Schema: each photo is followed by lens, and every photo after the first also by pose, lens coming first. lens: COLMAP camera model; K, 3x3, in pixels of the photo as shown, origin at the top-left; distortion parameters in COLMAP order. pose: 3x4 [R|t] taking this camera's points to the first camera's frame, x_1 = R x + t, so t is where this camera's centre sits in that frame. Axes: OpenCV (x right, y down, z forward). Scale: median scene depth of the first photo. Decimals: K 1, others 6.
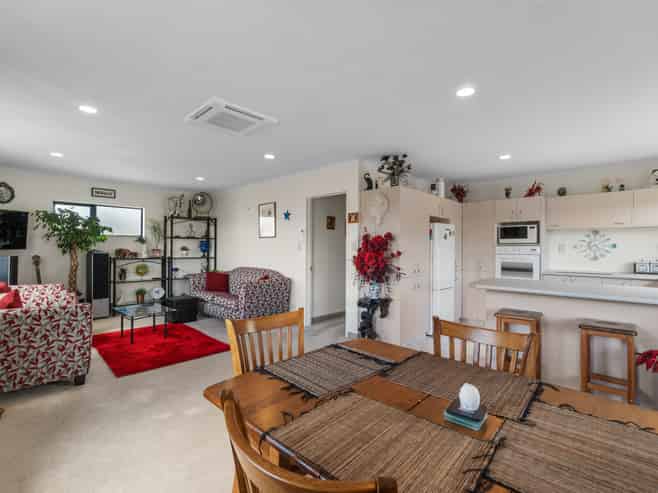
lens RADIAL K [[314.5, 0, 329.0], [0, 314.5, 246.5], [0, 0, 1]] dist [0.000452, 0.000177]
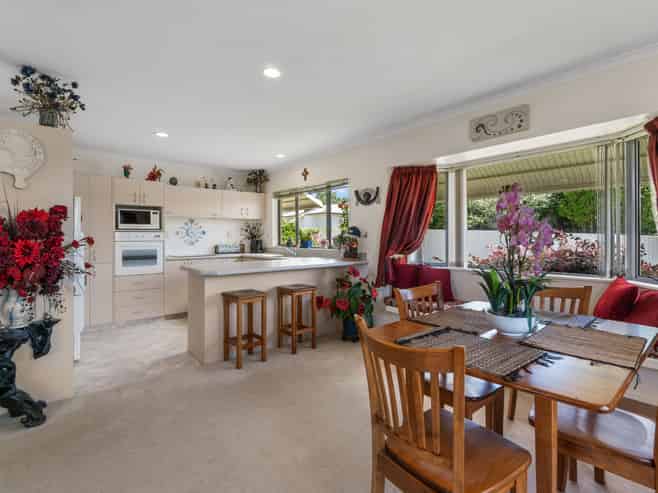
lens RADIAL K [[323.8, 0, 328.1], [0, 323.8, 238.2], [0, 0, 1]] dist [-0.000580, -0.000245]
pose [[0.120497, -0.007822, 0.992683, -0.289325], [0.000910, 0.999969, 0.007769, 0.009995], [-0.992713, -0.000033, 0.120501, 0.364880]]
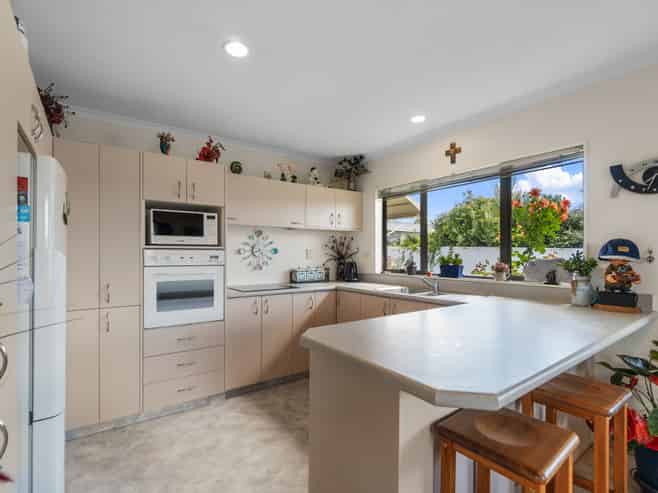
lens RADIAL K [[324.2, 0, 328.8], [0, 324.2, 255.4], [0, 0, 1]] dist [0.002137, 0.000296]
pose [[0.184556, -0.005682, 0.982805, 0.117590], [-0.001965, 0.999979, 0.006151, 0.003924], [-0.982820, -0.003066, 0.184541, 0.710510]]
